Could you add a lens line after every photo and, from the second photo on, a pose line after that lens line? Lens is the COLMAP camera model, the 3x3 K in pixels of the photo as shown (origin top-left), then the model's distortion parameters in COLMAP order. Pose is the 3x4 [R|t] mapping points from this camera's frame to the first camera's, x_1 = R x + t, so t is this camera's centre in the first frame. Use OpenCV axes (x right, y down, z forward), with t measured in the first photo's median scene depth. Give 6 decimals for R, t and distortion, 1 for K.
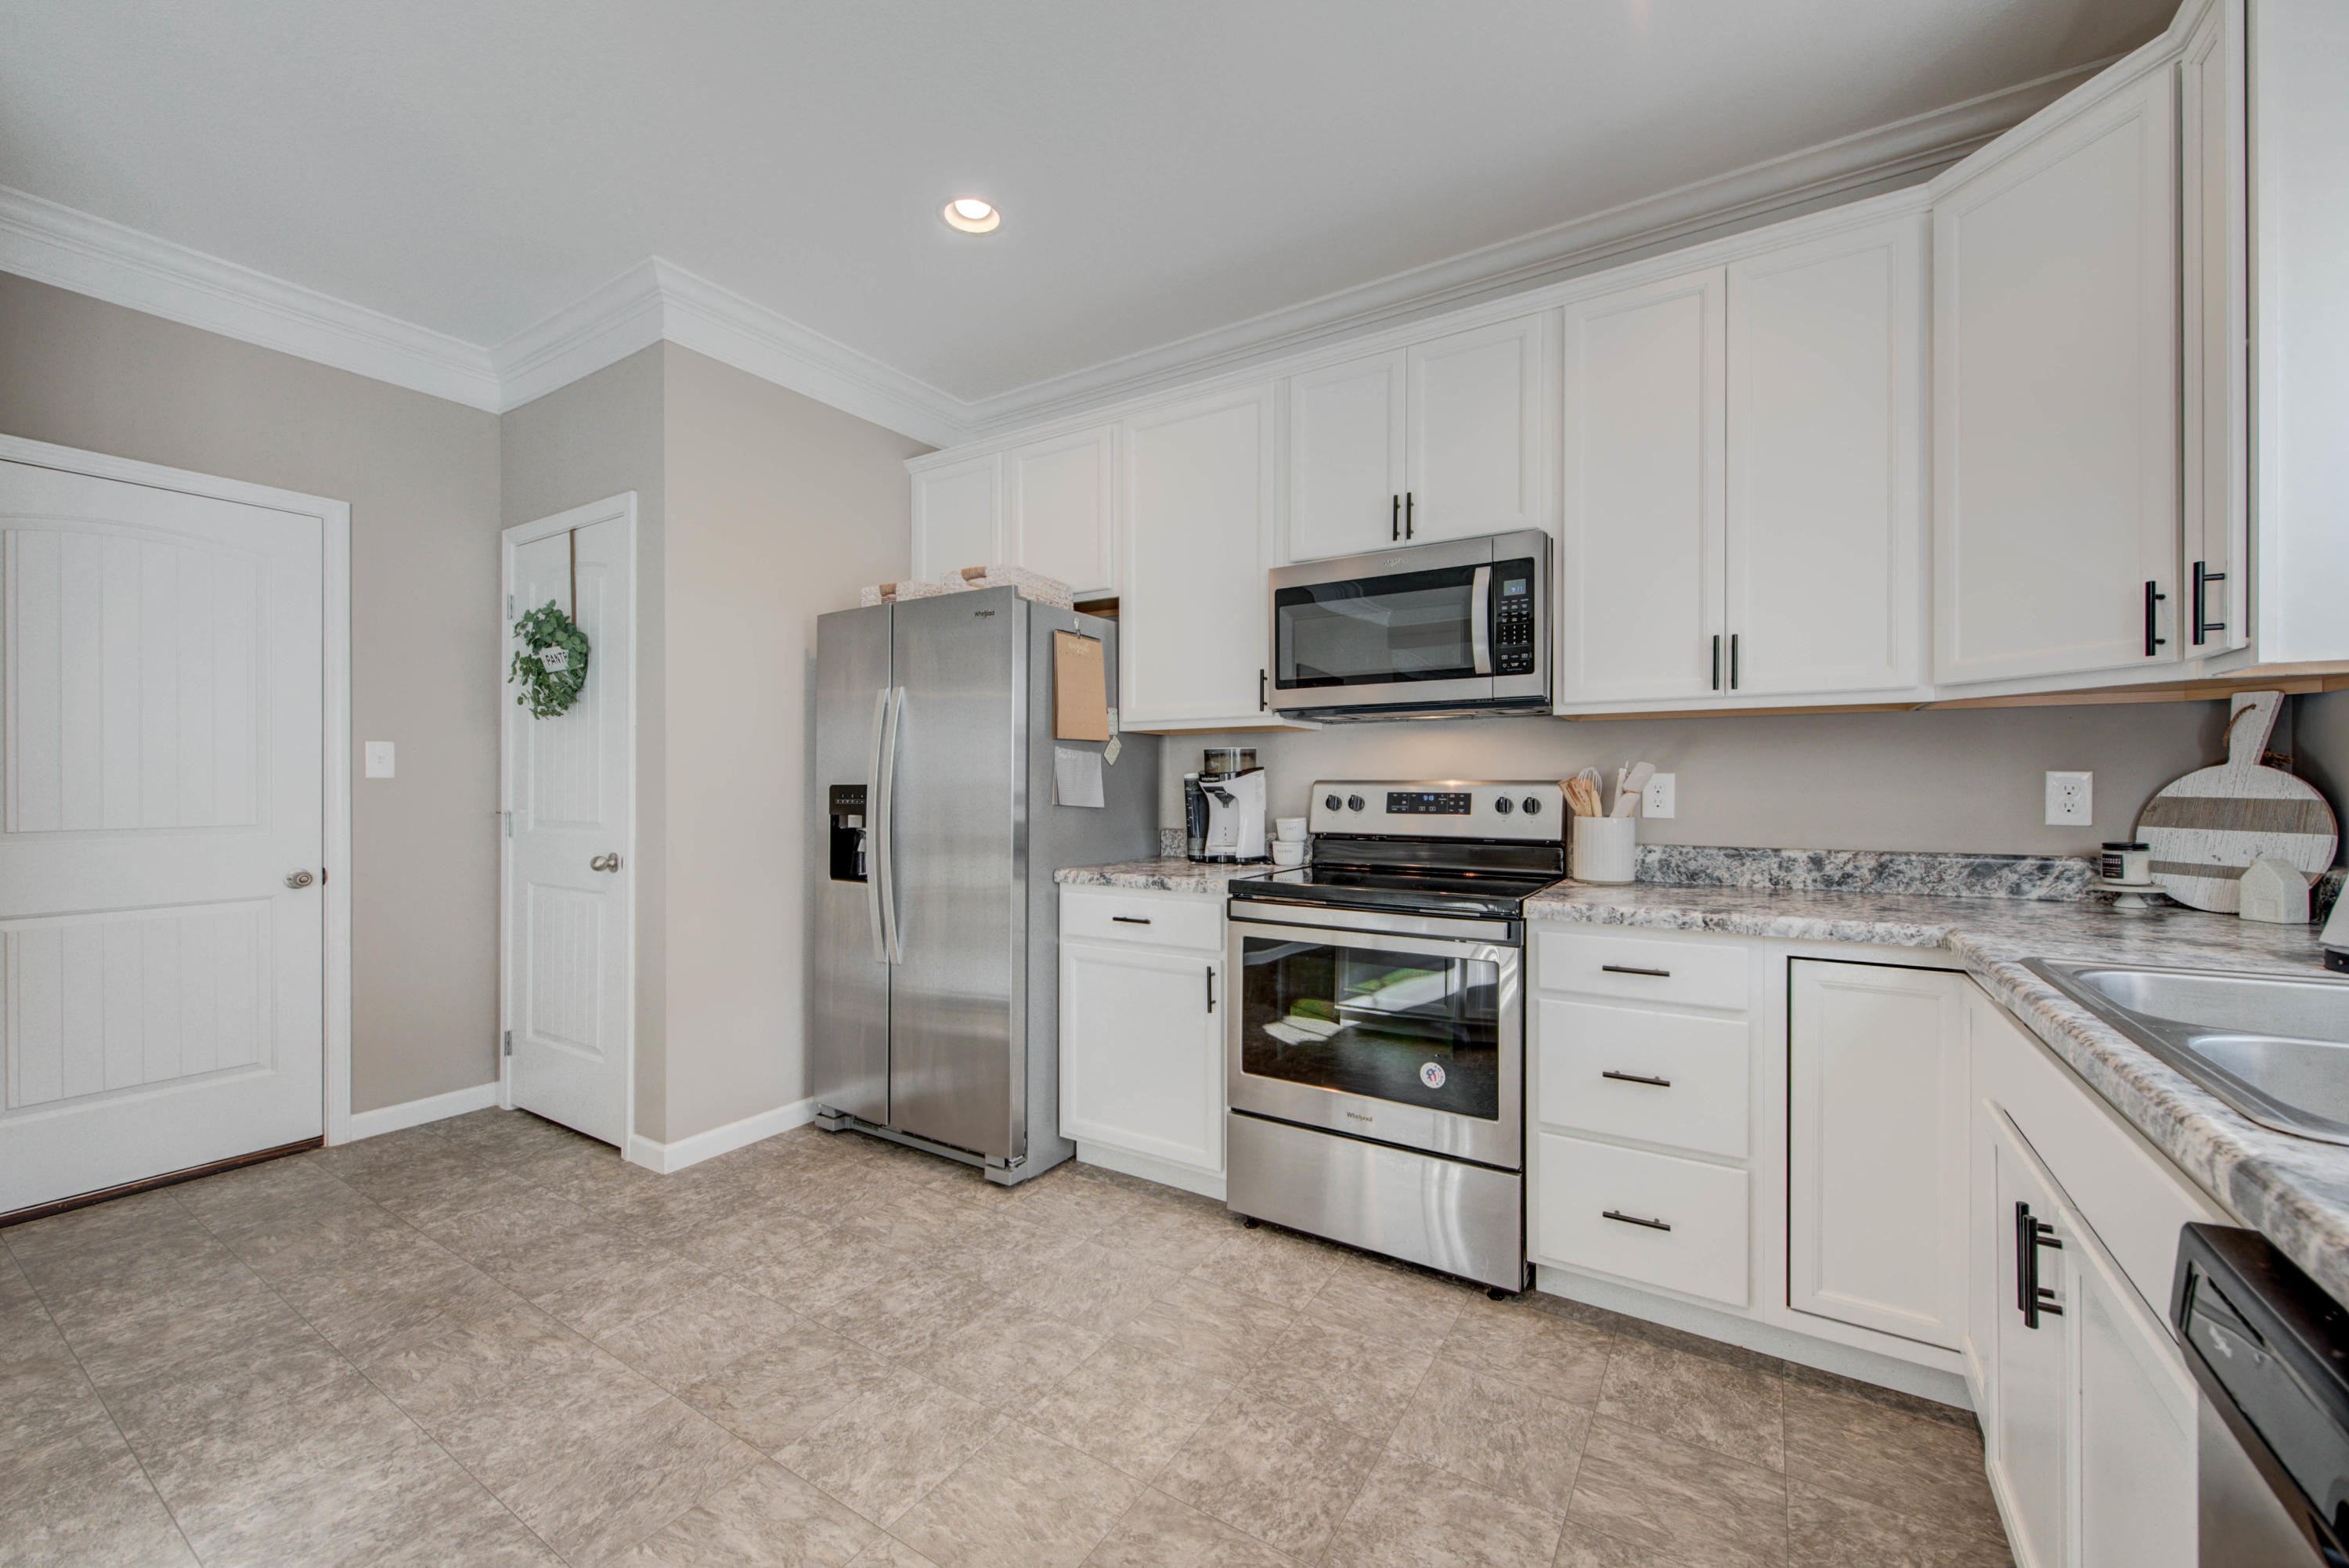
lens RADIAL K [[924.3, 0, 1168.6], [0, 924.3, 778.7], [0, 0, 1]] dist [-0.000047, -0.000801]
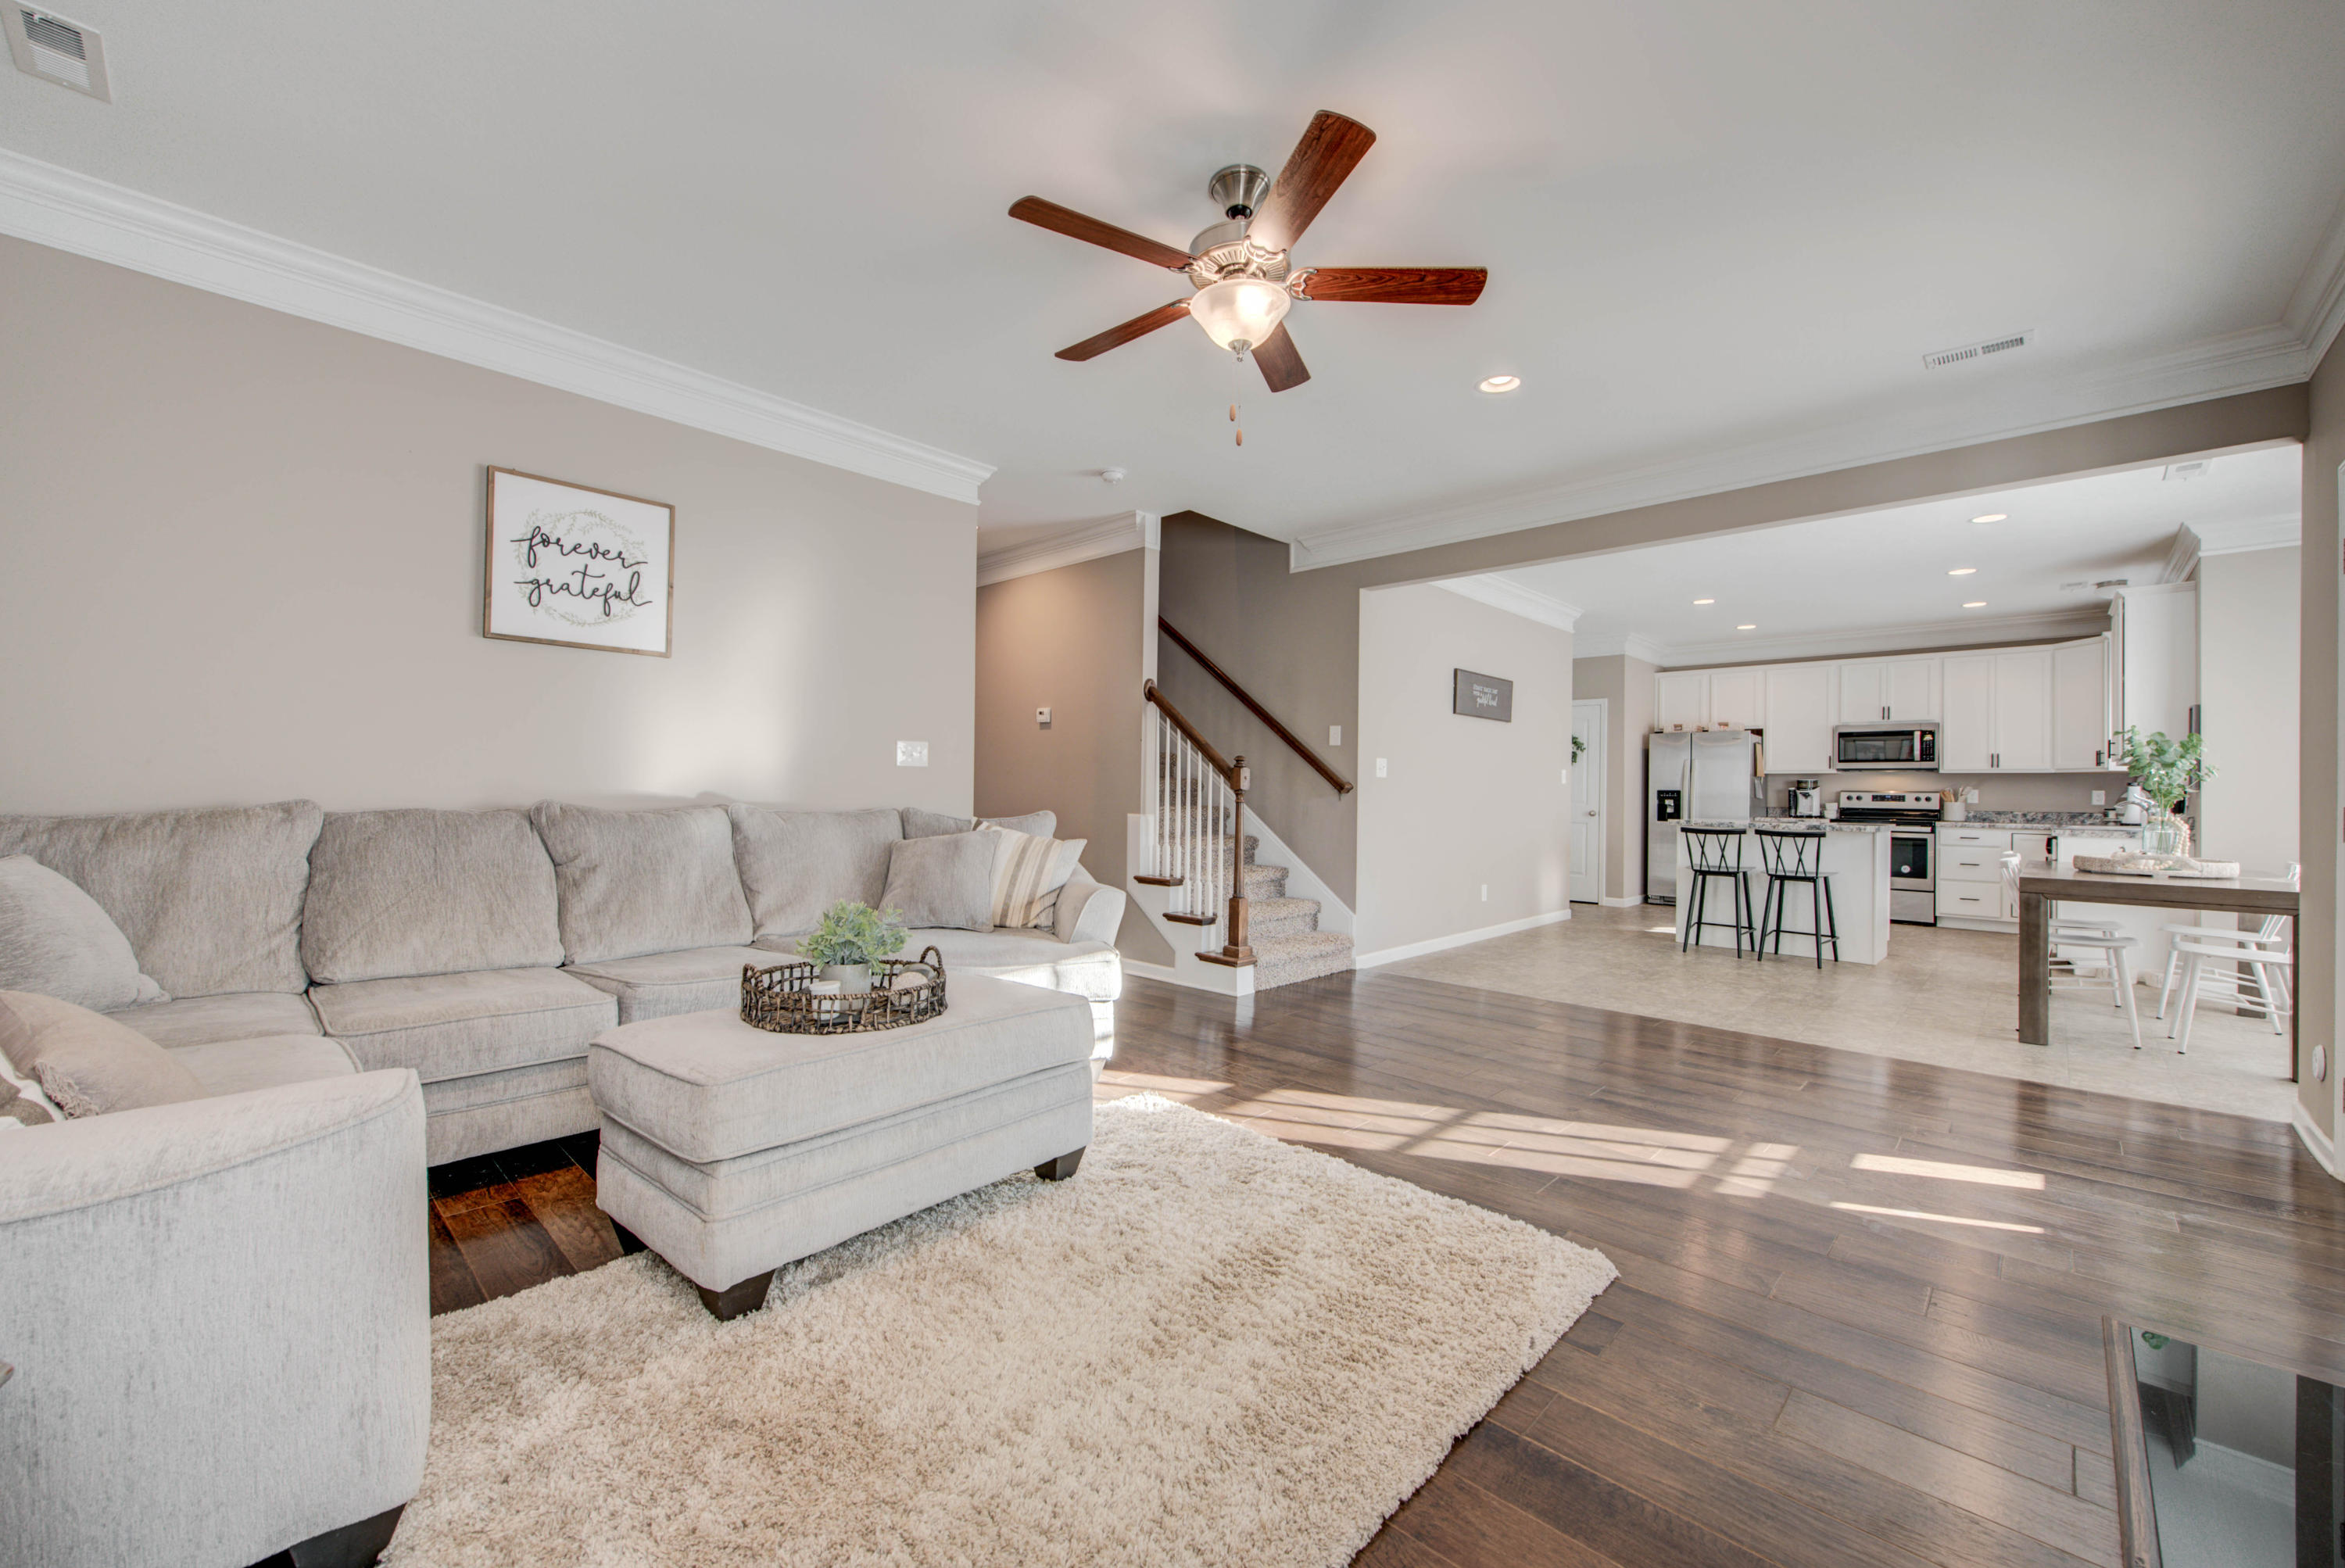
lens RADIAL K [[916.6, 0, 1178.5], [0, 916.6, 781.9], [0, 0, 1]] dist [0.002355, 0.000263]
pose [[0.982352, 0.012137, -0.186647, -1.819633], [-0.013891, 0.999871, -0.008092, 0.035341], [0.186525, 0.010542, 0.982394, -3.049429]]
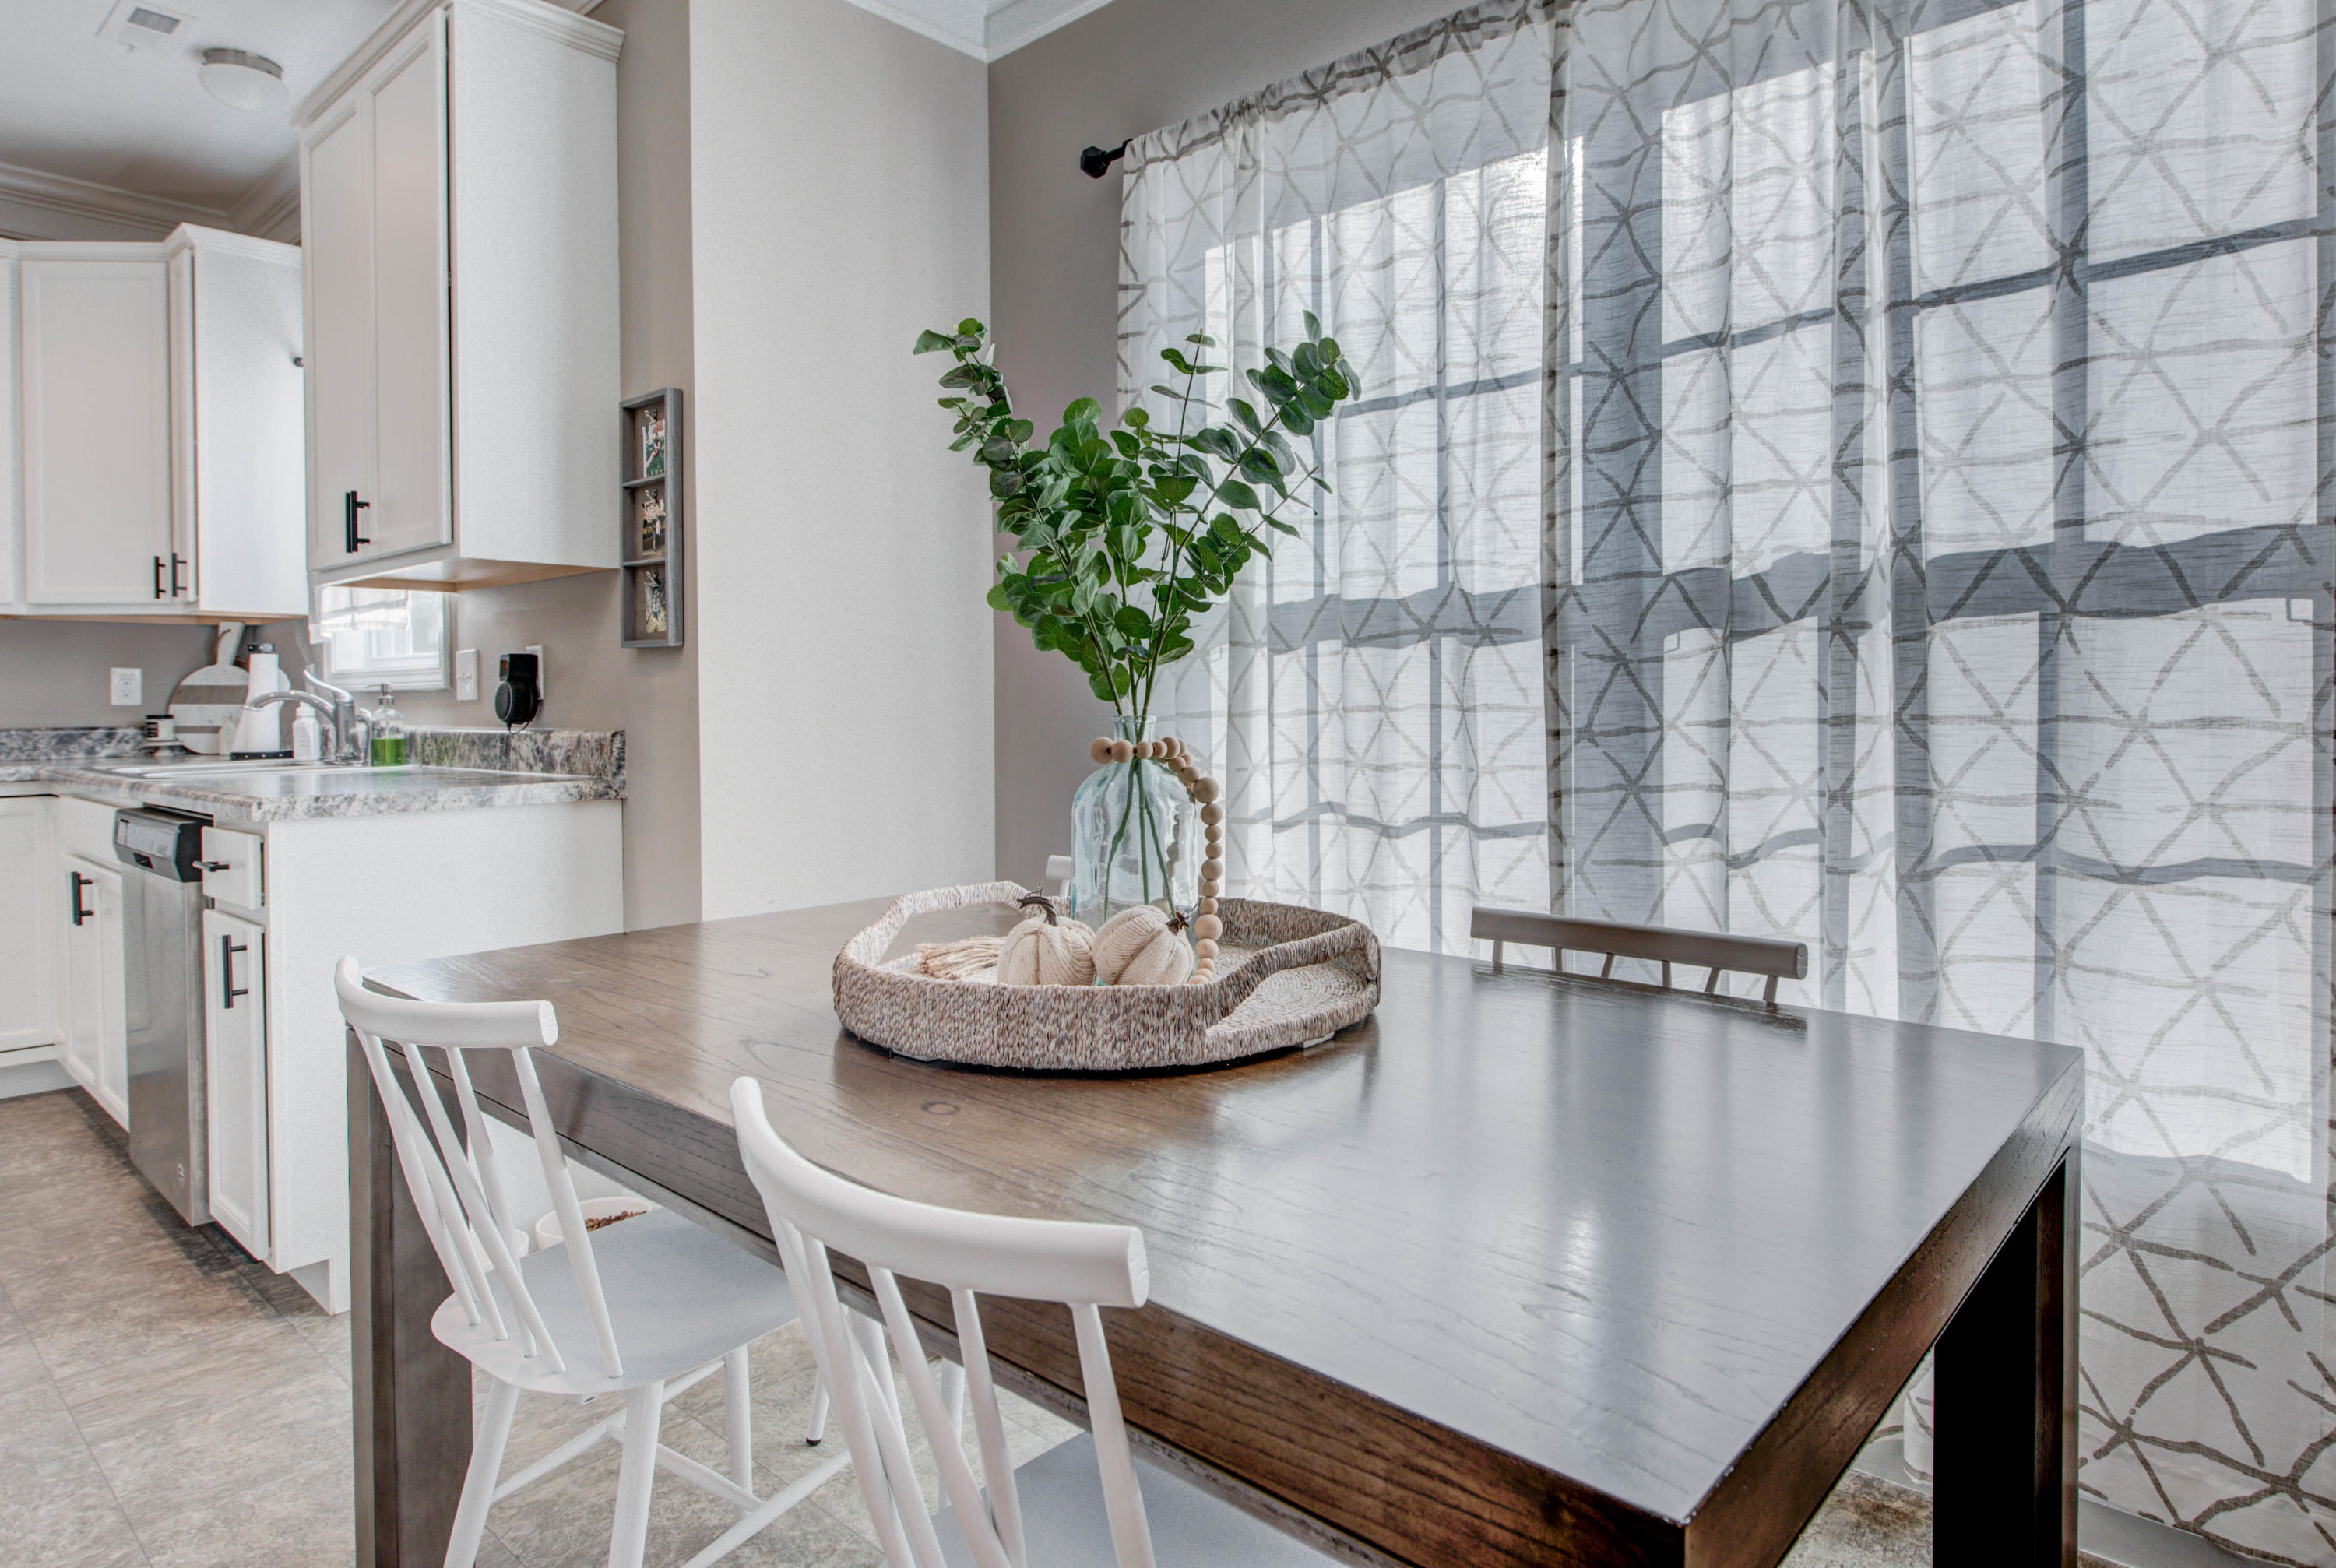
lens RADIAL K [[1321.8, 0, 1246.3], [0, 1321.8, 712.2], [0, 0, 1]] dist [0.003302, 0.001056]
pose [[0.140175, -0.008961, 0.990086, -0.752762], [0.005220, 0.999952, 0.008312, 0.047240], [-0.990113, 0.004003, 0.140215, -0.924245]]
